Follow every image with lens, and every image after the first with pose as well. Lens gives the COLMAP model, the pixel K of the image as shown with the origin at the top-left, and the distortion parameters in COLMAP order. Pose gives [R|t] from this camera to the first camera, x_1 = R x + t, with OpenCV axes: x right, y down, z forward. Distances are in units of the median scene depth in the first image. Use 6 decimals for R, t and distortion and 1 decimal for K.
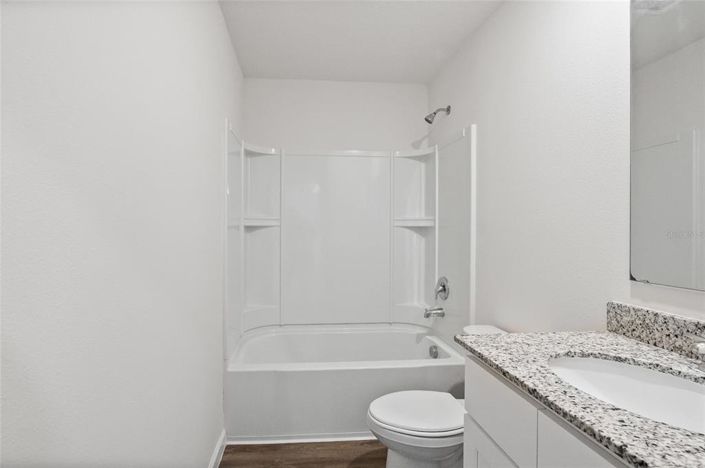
lens RADIAL K [[326.9, 0, 351.0], [0, 326.9, 233.7], [0, 0, 1]] dist [-0.016956, 0.000226]
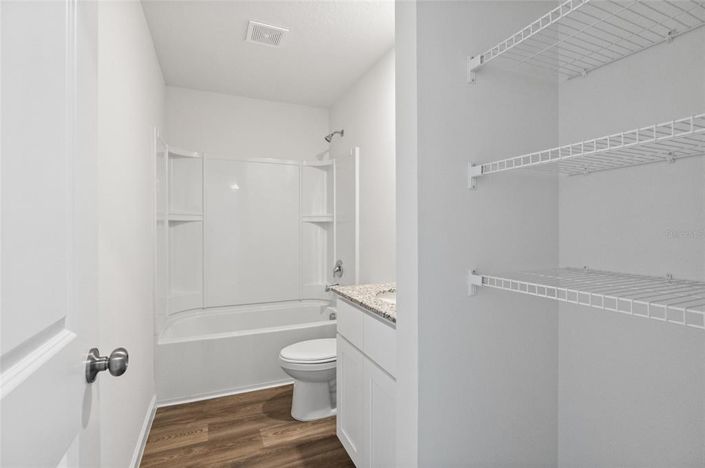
lens RADIAL K [[326.9, 0, 352.4], [0, 326.9, 236.4], [0, 0, 1]] dist [-0.016956, 0.000226]
pose [[0.969481, -0.004457, 0.245126, 0.011449], [0.001250, 0.999912, 0.013236, 0.018543], [-0.245164, -0.012526, 0.969401, -0.262644]]
